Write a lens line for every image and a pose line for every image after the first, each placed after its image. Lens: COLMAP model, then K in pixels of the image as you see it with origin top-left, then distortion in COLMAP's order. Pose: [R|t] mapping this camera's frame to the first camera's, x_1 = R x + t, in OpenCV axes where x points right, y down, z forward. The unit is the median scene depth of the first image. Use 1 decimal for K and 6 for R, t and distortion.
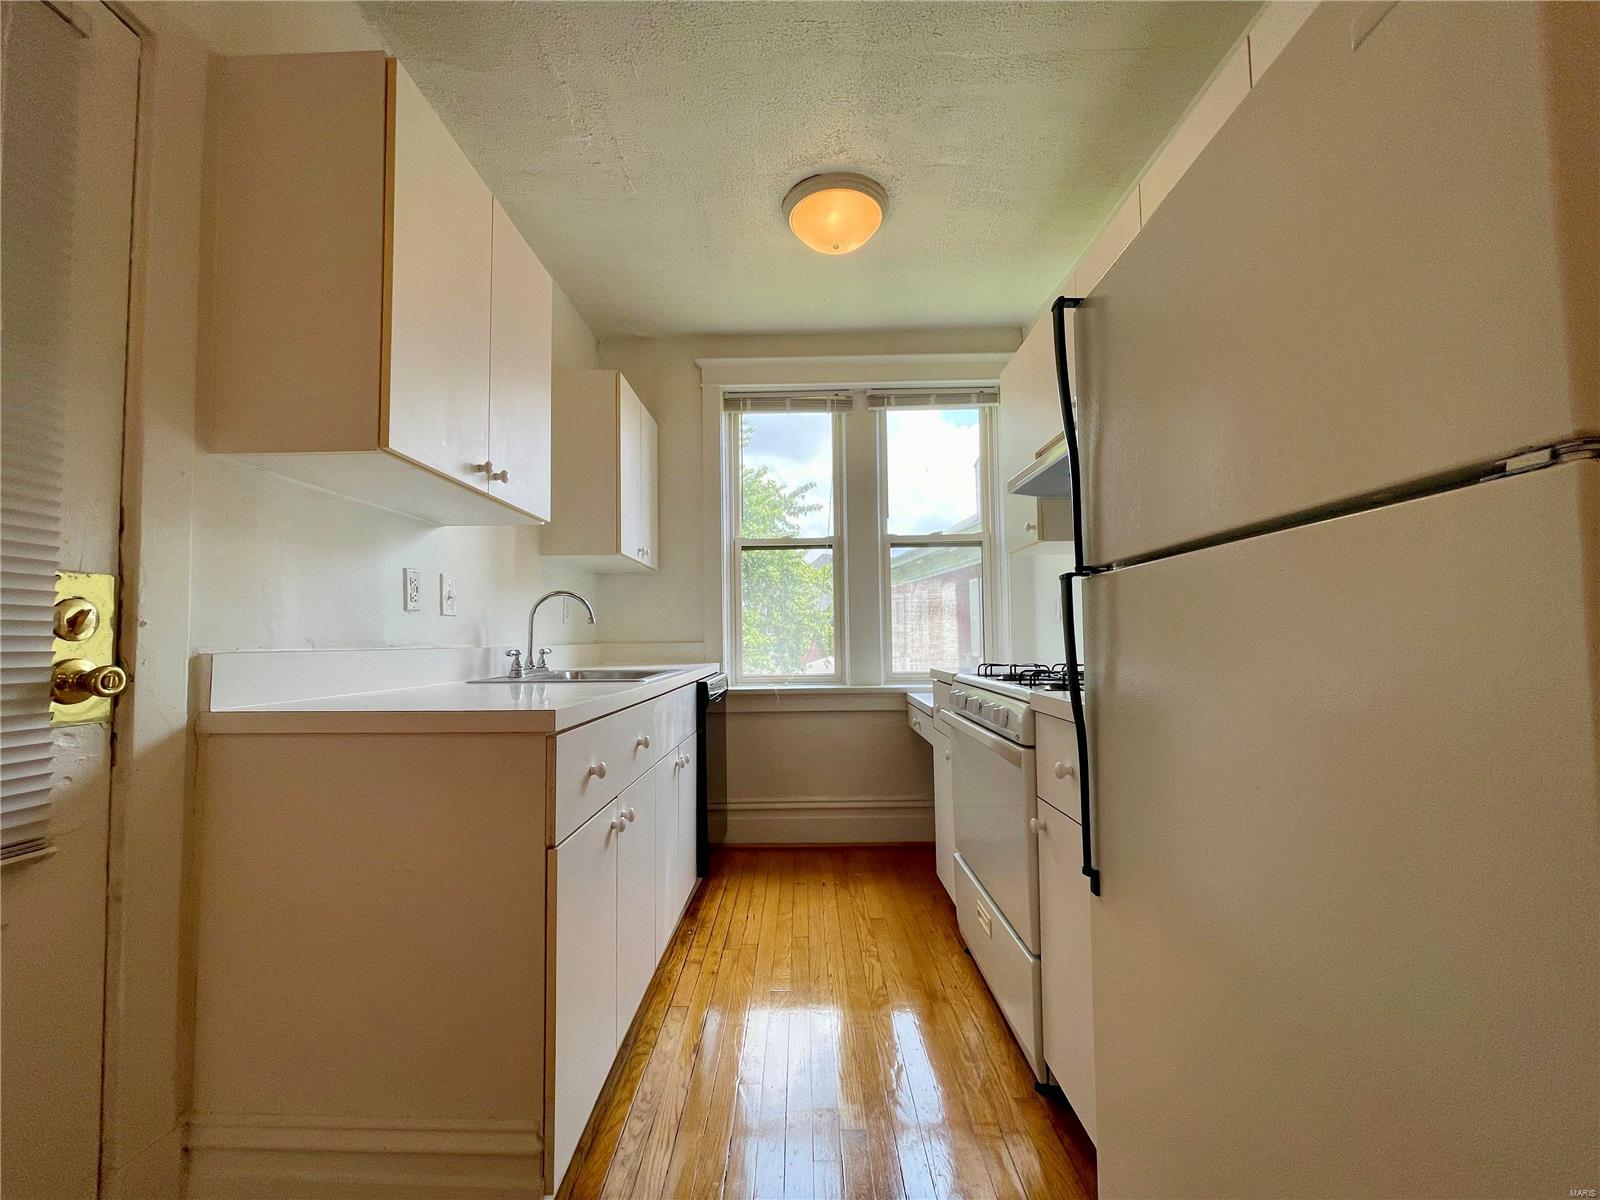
lens RADIAL K [[652.0, 0, 793.7], [0, 652.0, 603.2], [0, 0, 1]] dist [-0.001763, -0.000685]
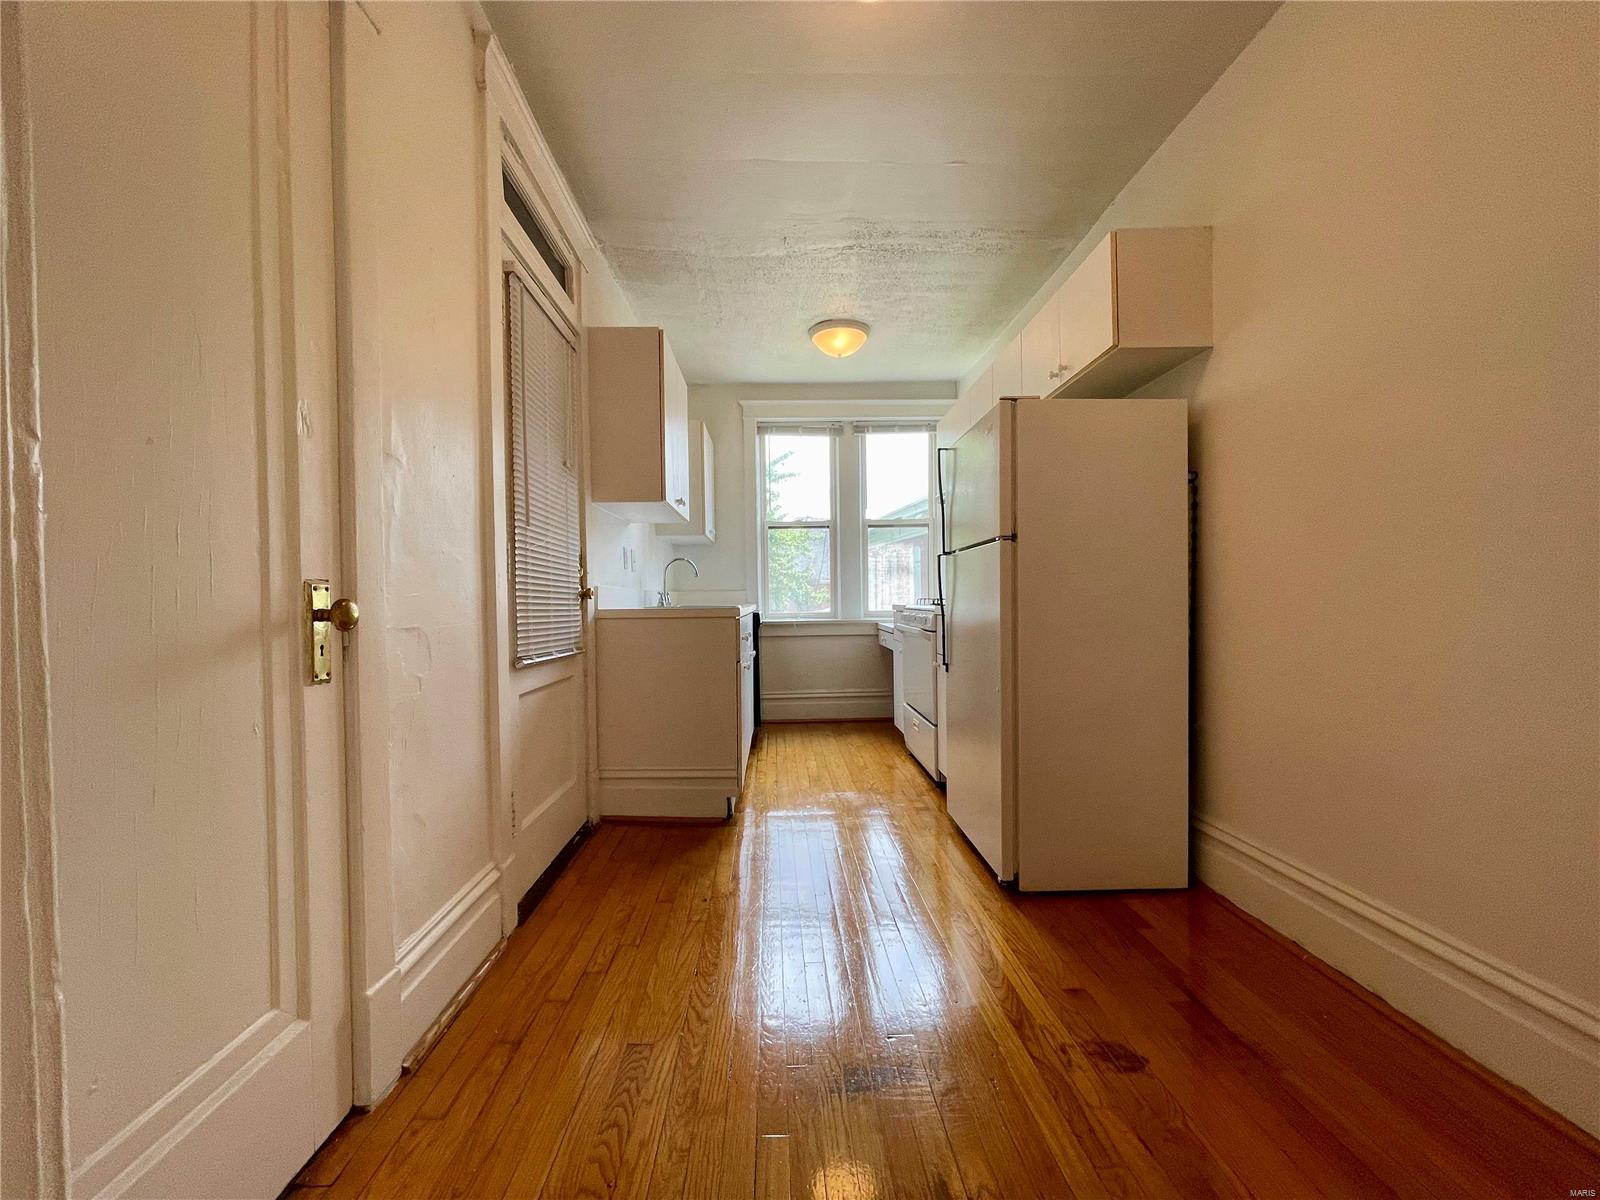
lens RADIAL K [[636.9, 0, 811.6], [0, 636.9, 603.5], [0, 0, 1]] dist [0.001724, 0.000088]
pose [[0.997590, -0.001122, 0.069379, -0.120870], [-0.003203, 0.998058, 0.062201, -0.001894], [-0.069314, -0.062274, 0.995649, -0.676755]]
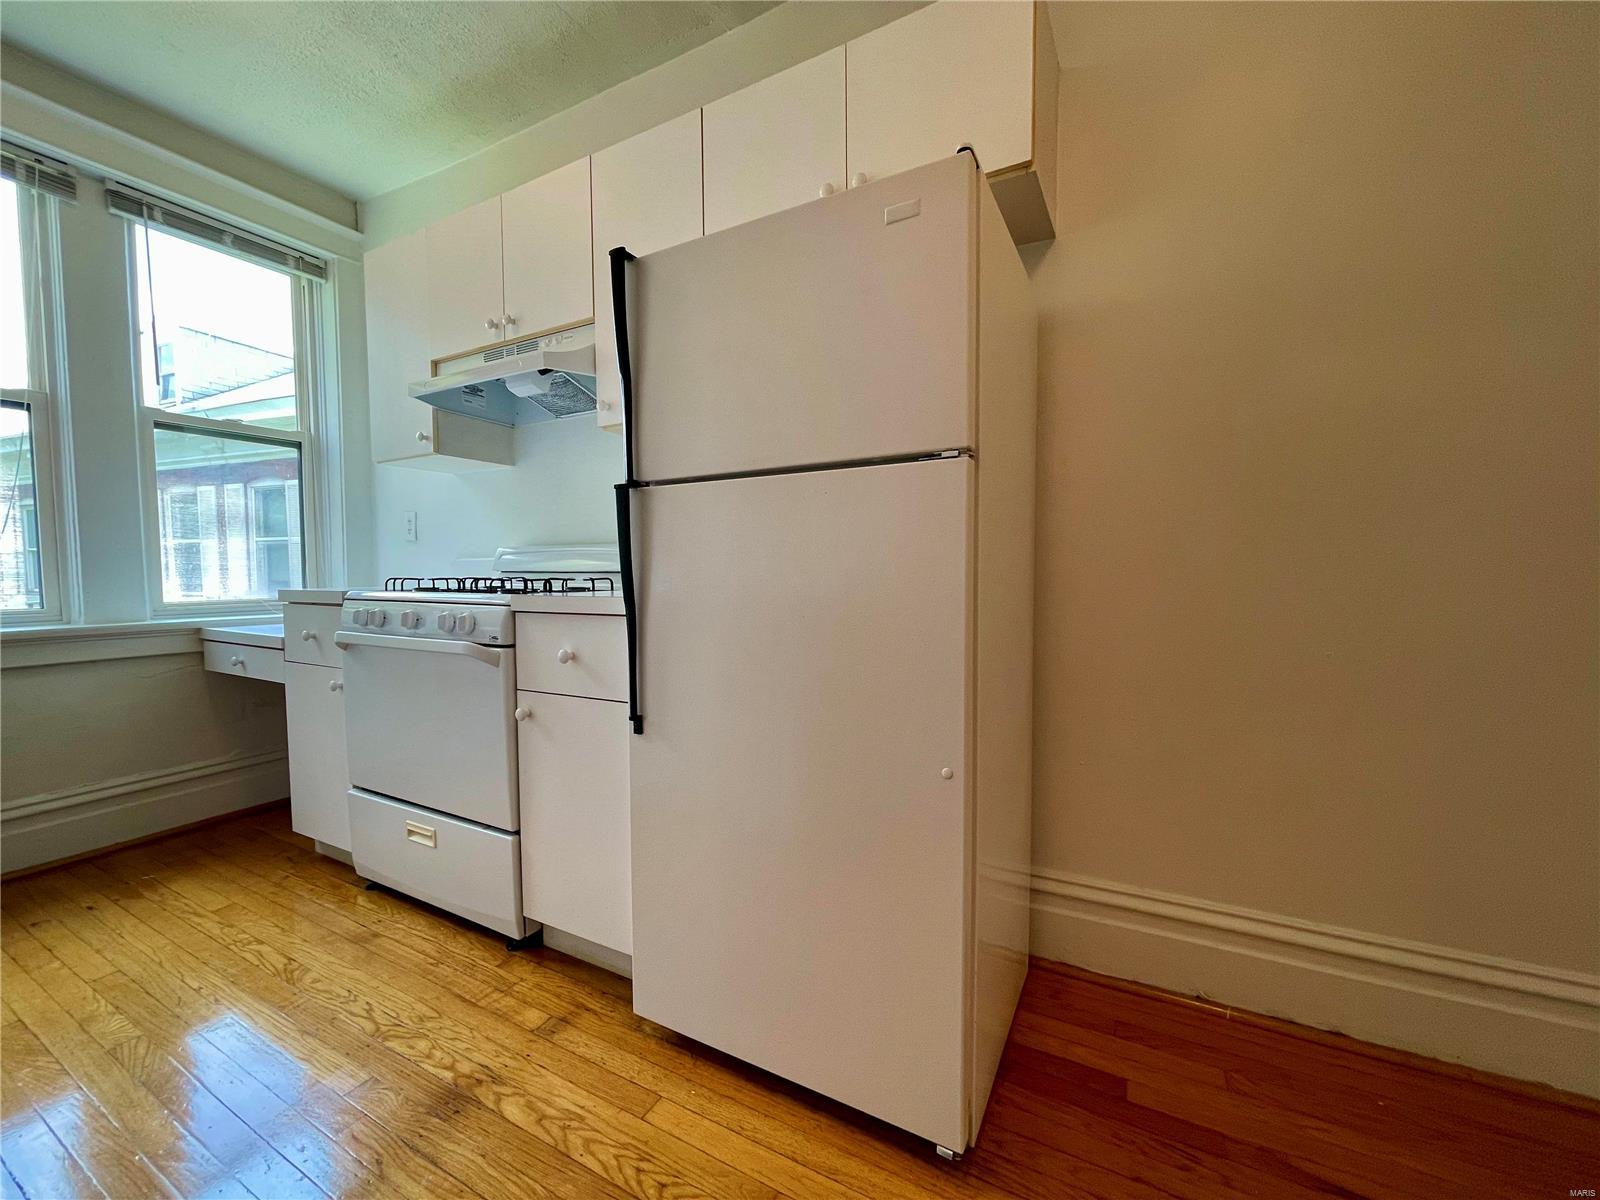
lens RADIAL K [[646.8, 0, 800.0], [0, 646.8, 600.0], [0, 0, 1]] dist [0.003525, 0.000451]
pose [[0.468972, -0.034499, 0.882539, -0.221667], [-0.046850, 0.996858, 0.063863, 0.034178], [-0.881969, -0.071297, 0.465883, 0.054434]]
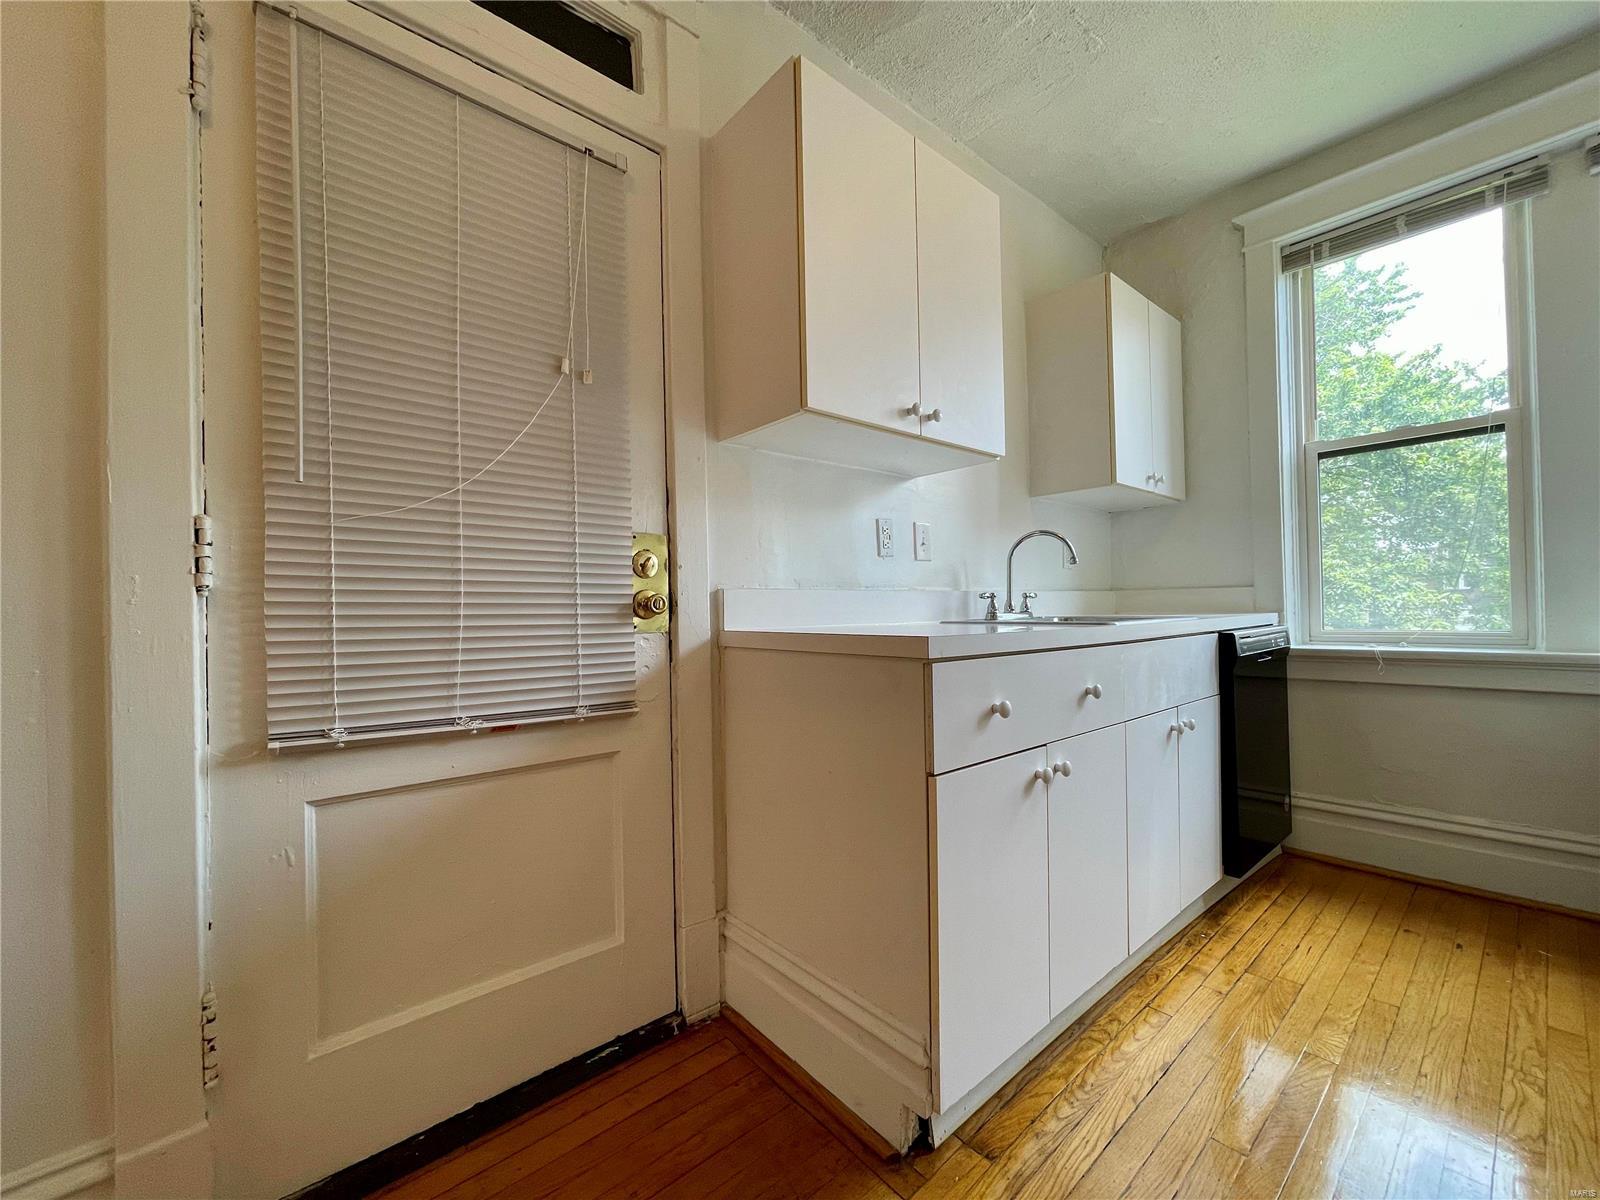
lens RADIAL K [[651.6, 0, 780.5], [0, 651.6, 603.0], [0, 0, 1]] dist [-0.002029, -0.000032]
pose [[0.657042, -0.007647, -0.753815, 0.104465], [0.053007, 0.997942, 0.036078, 0.031155], [0.751988, -0.063662, 0.656095, 0.091742]]
